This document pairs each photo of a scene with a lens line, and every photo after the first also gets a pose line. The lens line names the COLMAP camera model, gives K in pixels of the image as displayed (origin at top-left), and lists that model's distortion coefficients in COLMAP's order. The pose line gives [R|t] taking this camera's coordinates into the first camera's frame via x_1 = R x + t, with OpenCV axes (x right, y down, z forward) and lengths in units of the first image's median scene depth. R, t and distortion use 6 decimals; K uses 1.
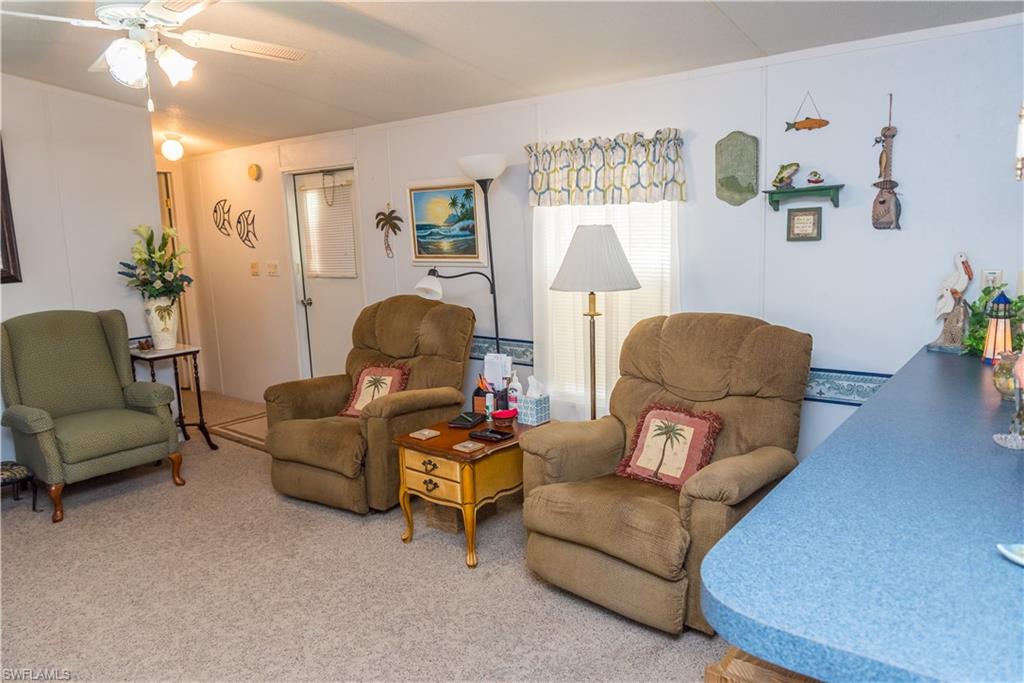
lens RADIAL K [[694.7, 0, 512.0], [0, 694.7, 341.5], [0, 0, 1]] dist [-0.003494, -0.028565]
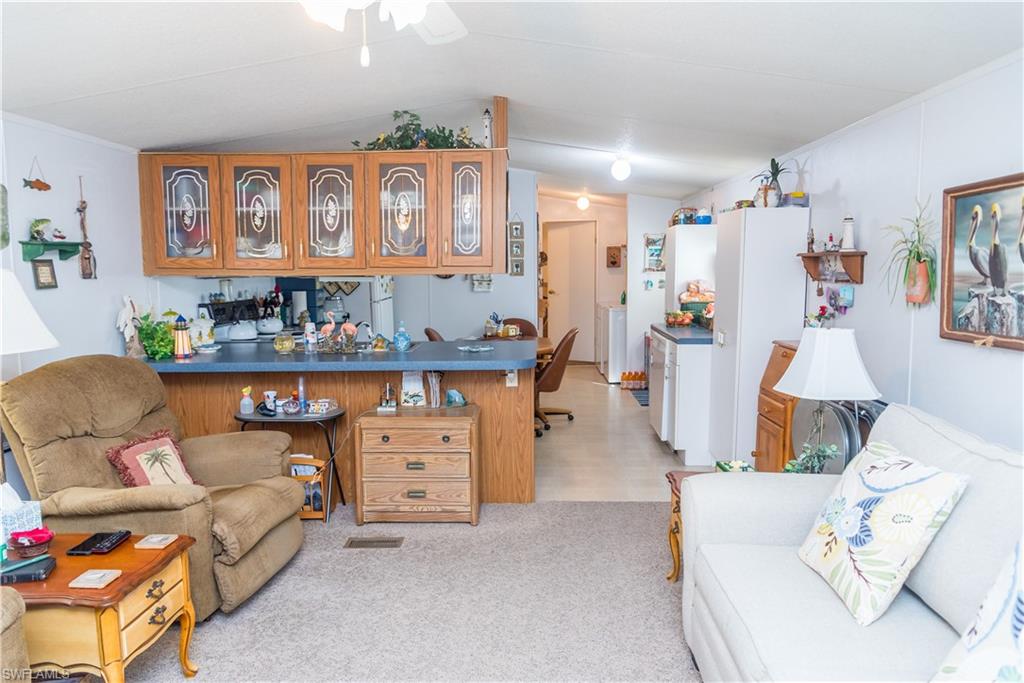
lens RADIAL K [[694.7, 0, 512.0], [0, 694.7, 341.5], [0, 0, 1]] dist [-0.003494, -0.028565]
pose [[-0.588597, -0.050482, 0.806849, -0.671877], [0.157247, 0.971837, 0.175517, -0.104387], [-0.792986, 0.230183, -0.564082, 0.782030]]
